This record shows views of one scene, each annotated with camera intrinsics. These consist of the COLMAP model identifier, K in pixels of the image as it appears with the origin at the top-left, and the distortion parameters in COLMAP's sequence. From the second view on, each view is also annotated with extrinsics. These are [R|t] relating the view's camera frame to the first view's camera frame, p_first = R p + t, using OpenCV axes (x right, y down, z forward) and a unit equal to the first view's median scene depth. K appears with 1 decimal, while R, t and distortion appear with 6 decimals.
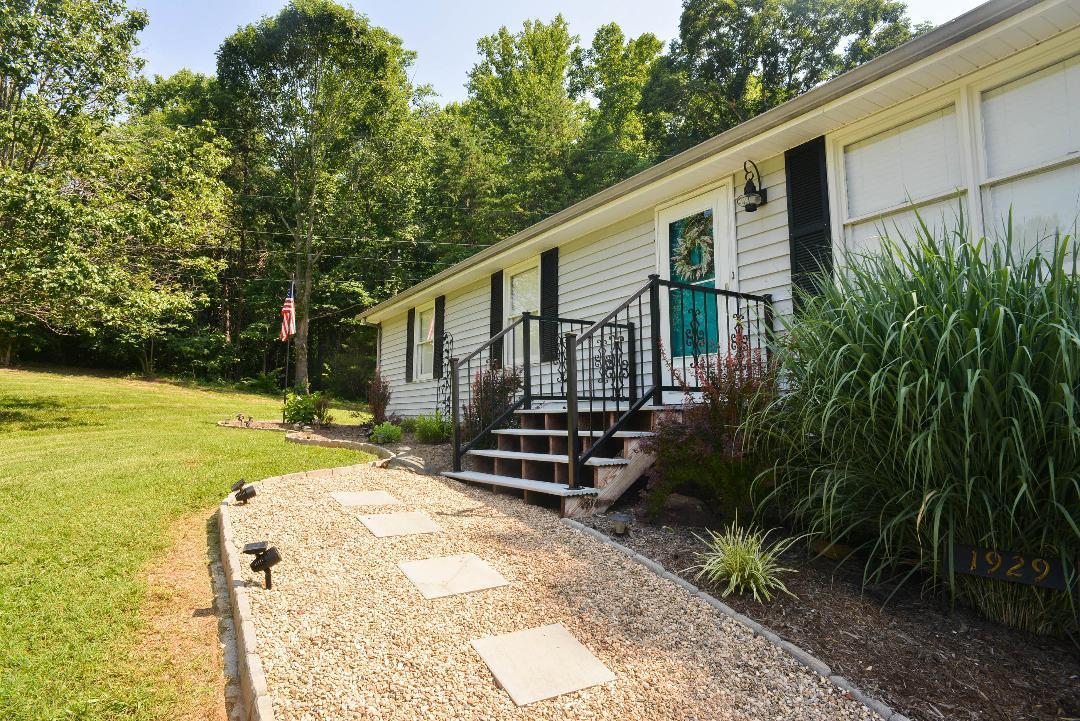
lens RADIAL K [[606.9, 0, 540.0], [0, 606.9, 360.5], [0, 0, 1]] dist [-0.053140, 0.001348]
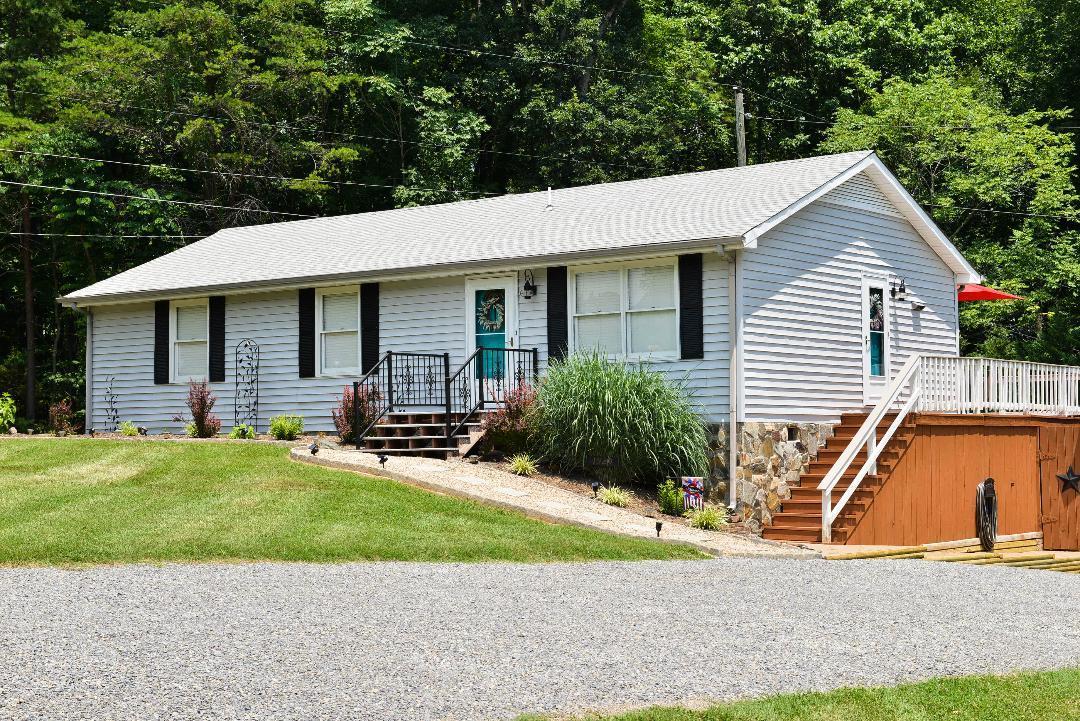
lens RADIAL K [[1736.4, 0, 540.0], [0, 1736.4, 360.5], [0, 0, 1]] dist [0.215694, 0.042604]
pose [[0.936868, 0.007265, 0.349607, -1.295428], [-0.024931, 0.998628, 0.046058, -0.285713], [-0.348792, -0.051866, 0.935764, -3.520407]]
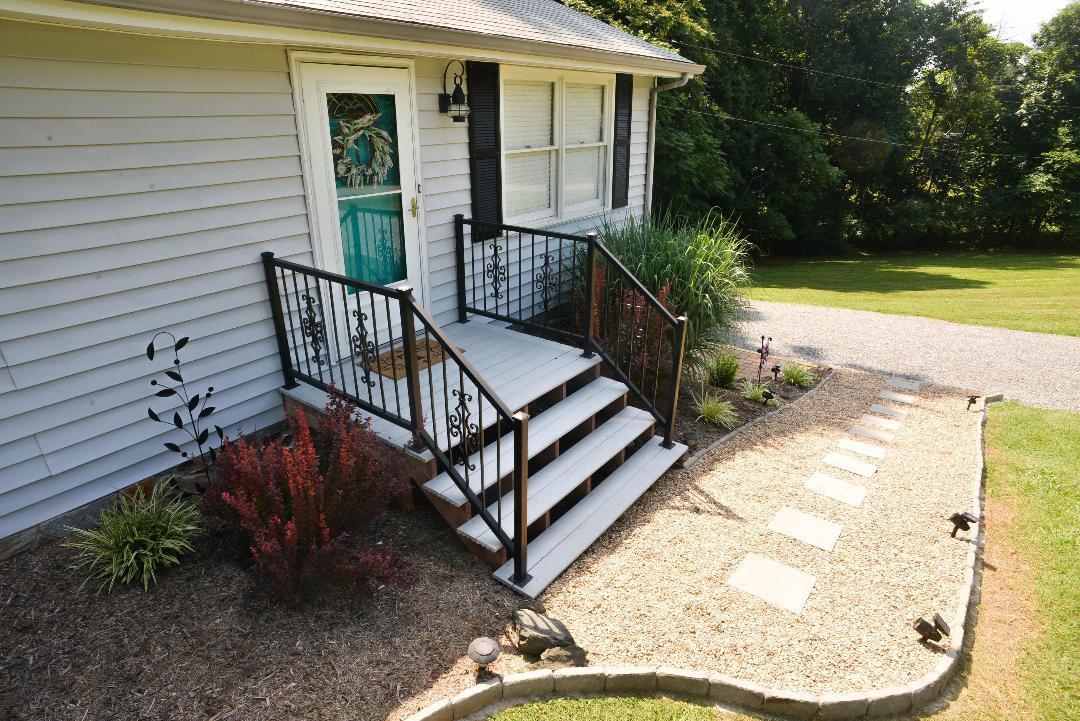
lens RADIAL K [[606.9, 0, 540.0], [0, 606.9, 360.5], [0, 0, 1]] dist [-0.053140, 0.001348]
pose [[-0.330926, -0.359056, 0.872678, -0.570535], [-0.090235, 0.932586, 0.349487, -0.226921], [-0.939333, 0.036908, -0.341016, 1.130712]]
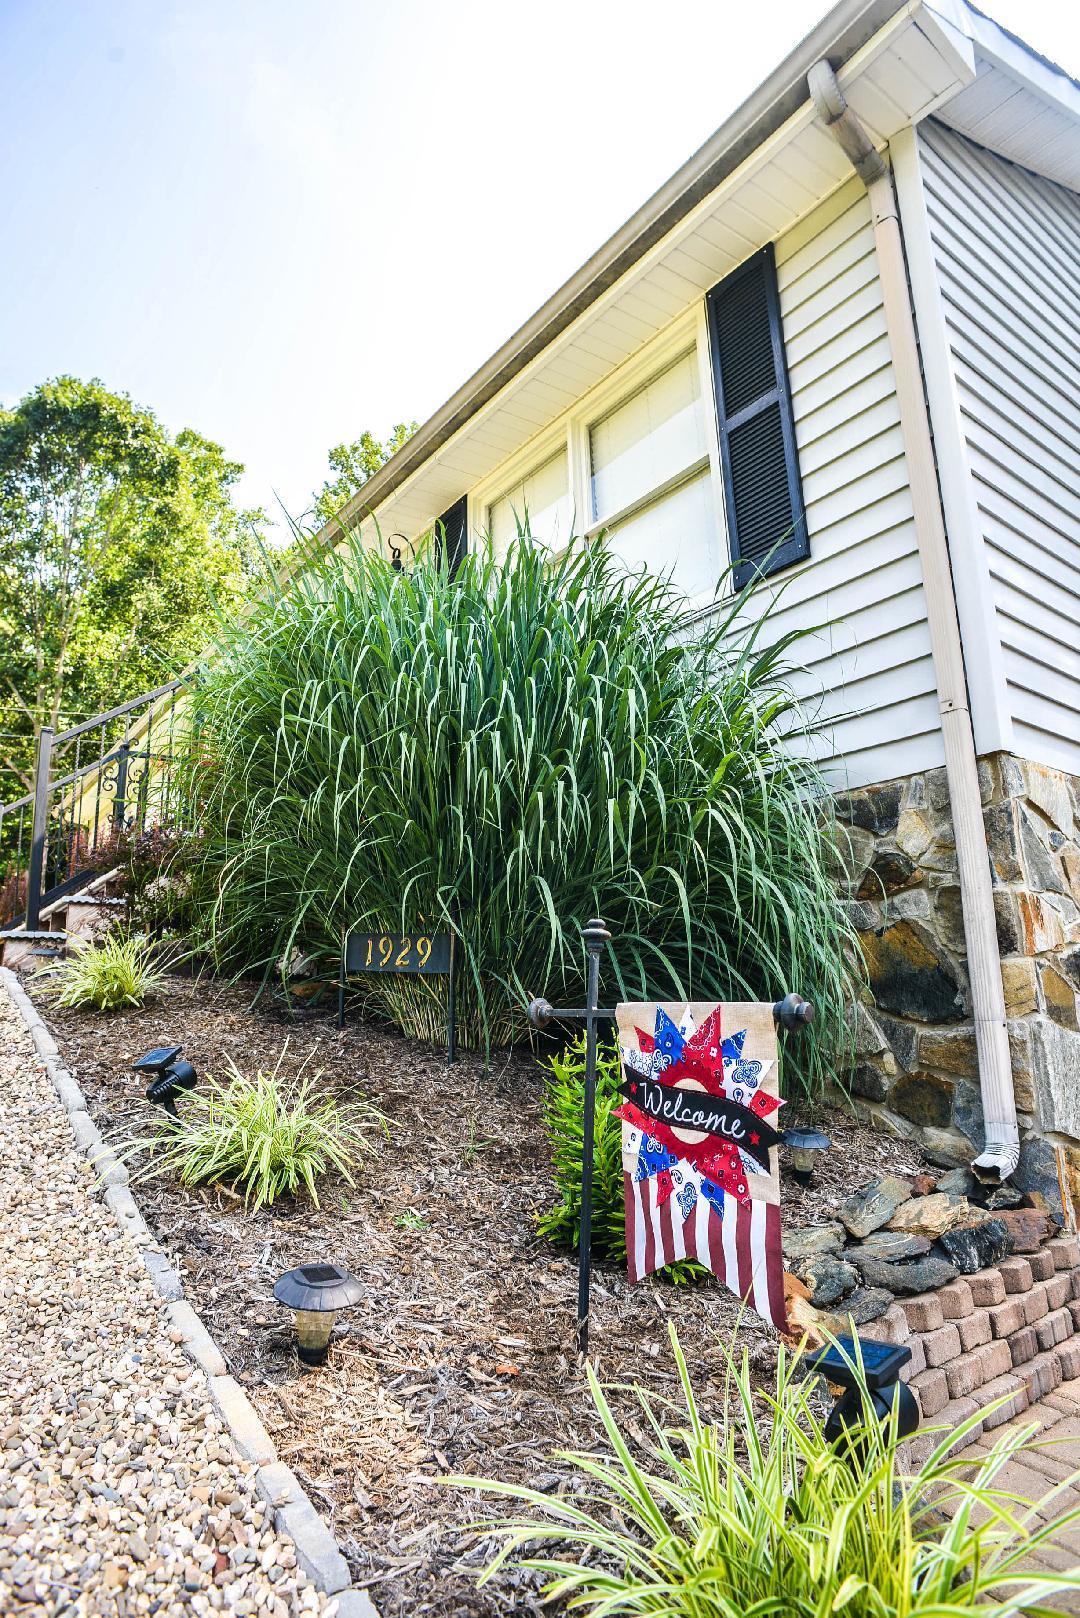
lens RADIAL K [[909.2, 0, 540.0], [0, 909.2, 809.0], [0, 0, 1]] dist [-0.053140, 0.001348]
pose [[0.996965, -0.008207, 0.077416, 0.404690], [0.017740, 0.992215, -0.123266, 0.141589], [-0.075802, 0.124265, 0.989349, -0.102807]]
